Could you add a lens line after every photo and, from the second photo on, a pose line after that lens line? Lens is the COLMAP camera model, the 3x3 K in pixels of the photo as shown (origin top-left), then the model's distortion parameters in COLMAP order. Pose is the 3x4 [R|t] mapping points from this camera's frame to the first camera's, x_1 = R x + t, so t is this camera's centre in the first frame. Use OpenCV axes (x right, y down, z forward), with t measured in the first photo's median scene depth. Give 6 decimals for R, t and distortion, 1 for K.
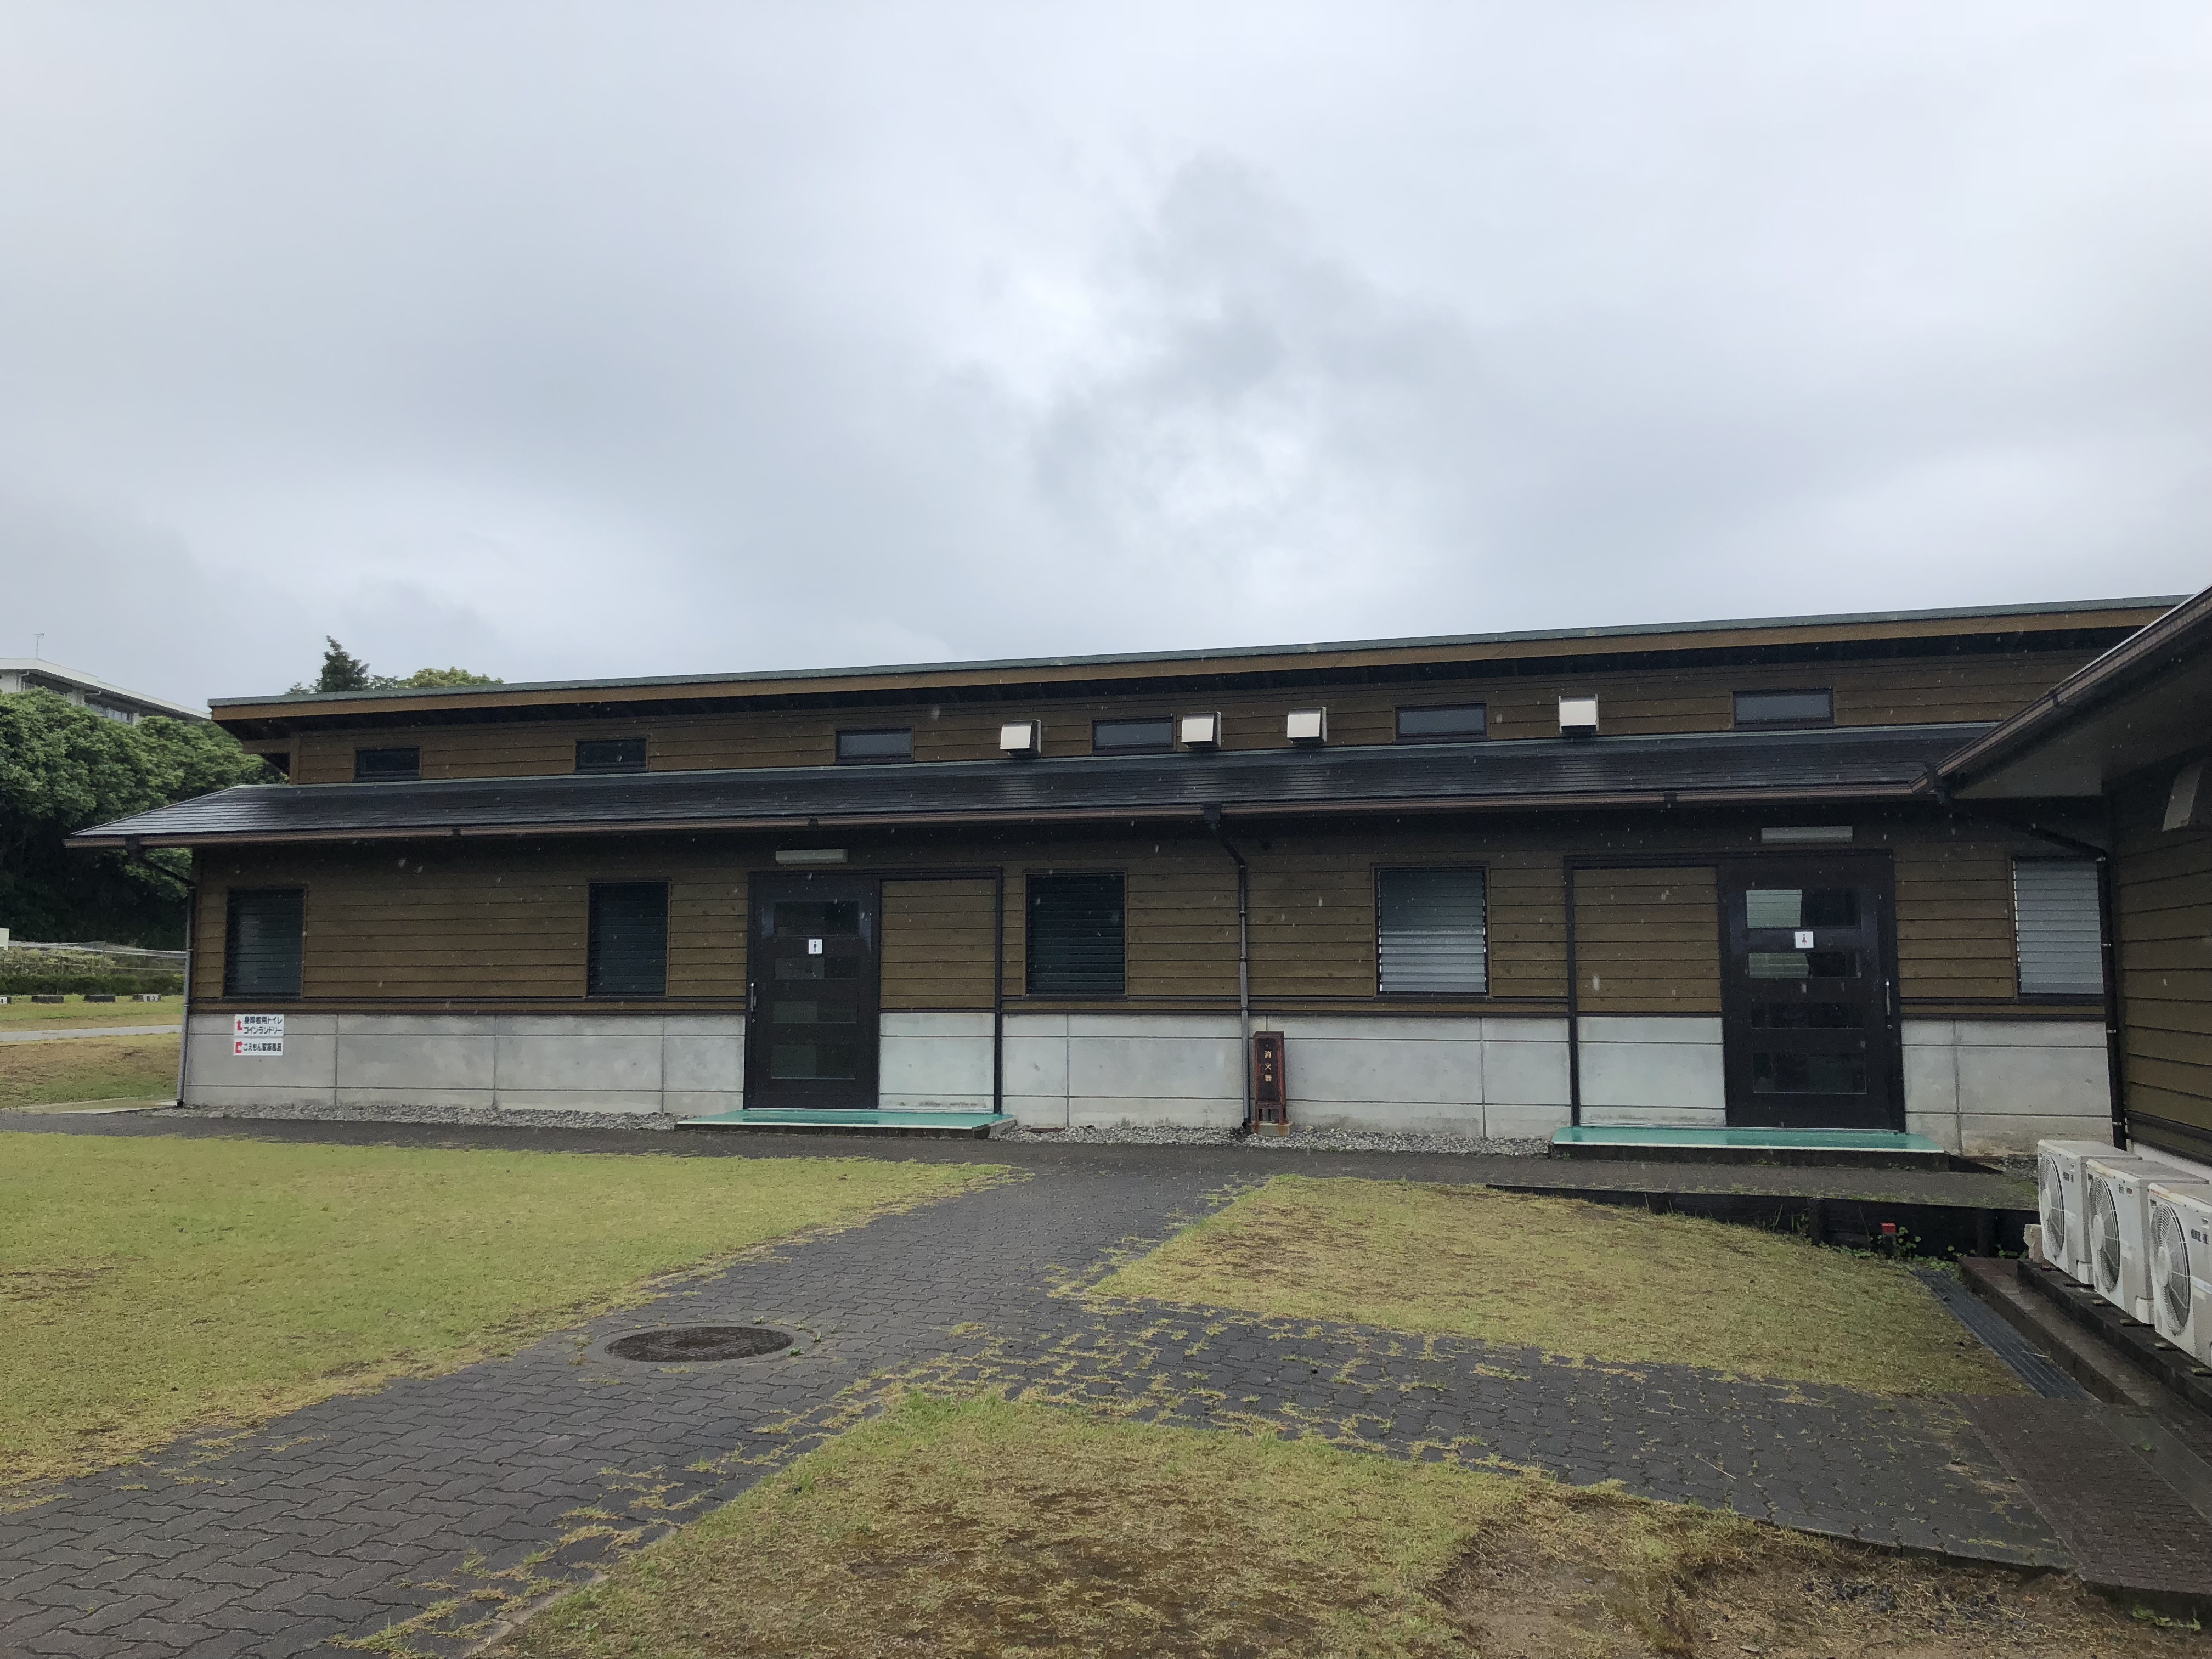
lens RADIAL K [[1805.6, 0, 1102.9], [0, 1805.6, 829.8], [0, 0, 1]] dist [0.019393, 0.002950]
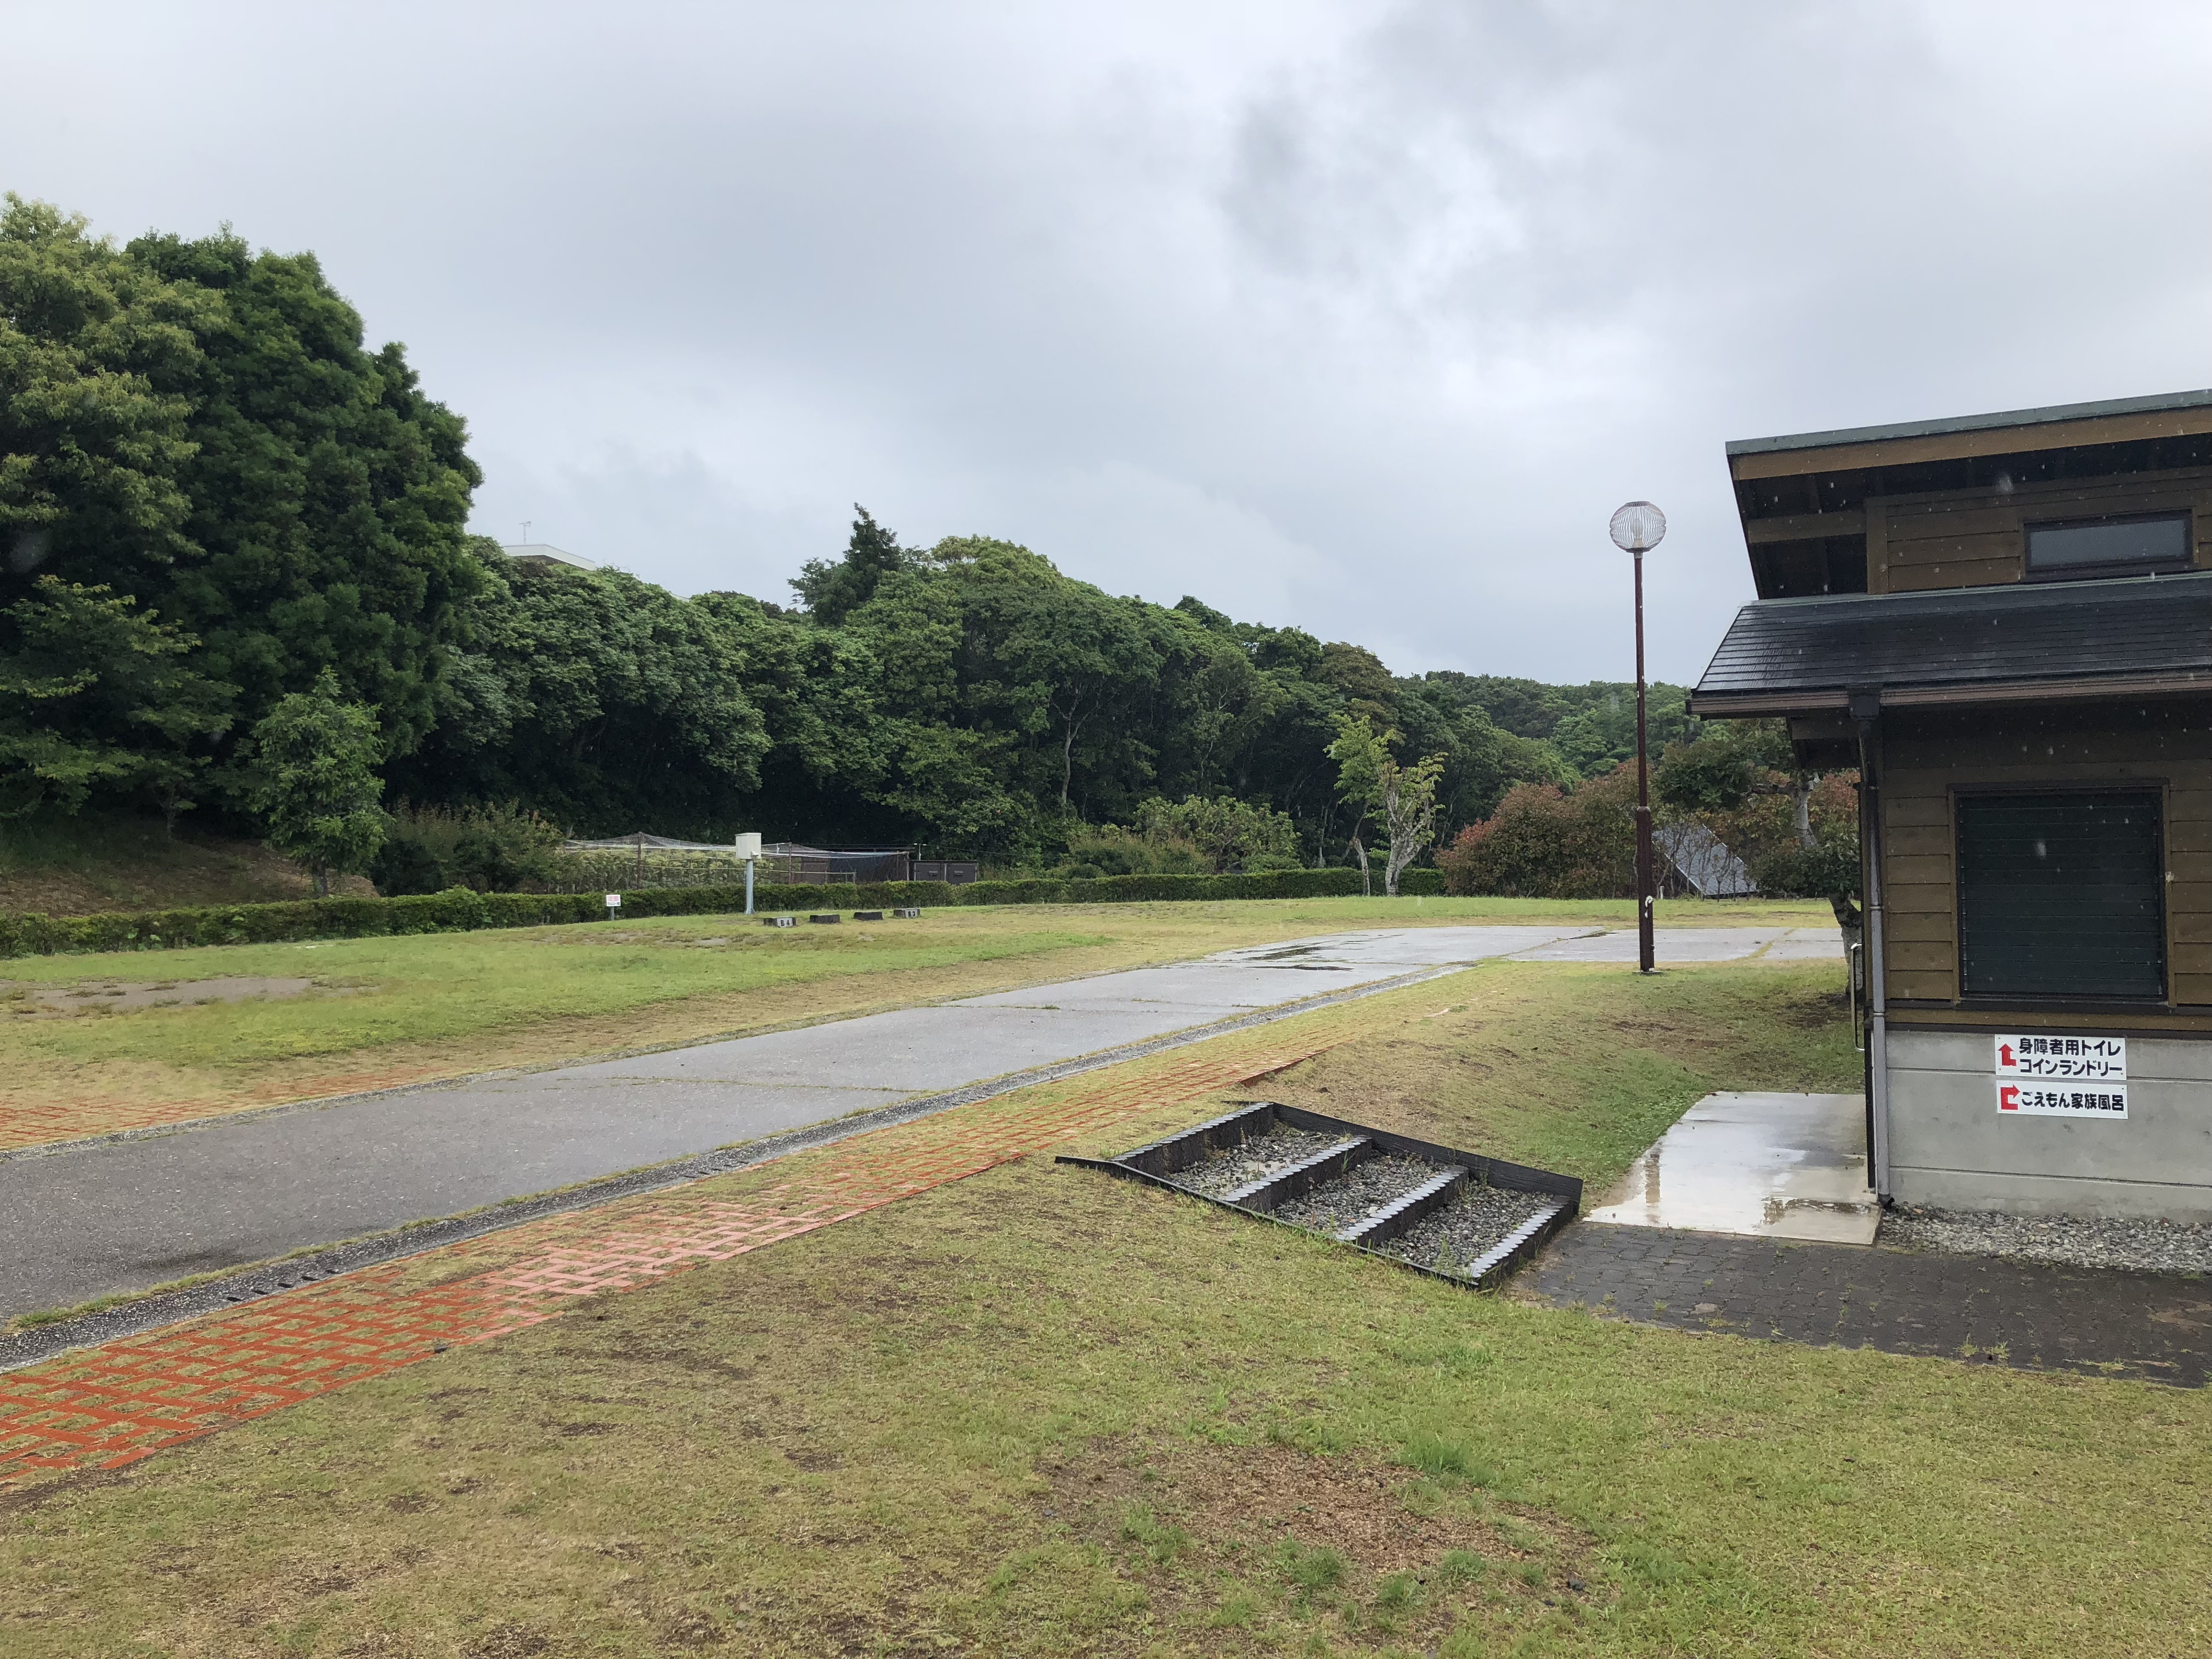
lens RADIAL K [[1805.6, 0, 1107.5], [0, 1805.6, 825.4], [0, 0, 1]] dist [0.019393, 0.002950]
pose [[0.985085, -0.013674, -0.171525, -0.185654], [0.025105, 0.997592, 0.064650, 0.000883], [0.170228, -0.067992, 0.983056, 0.132448]]
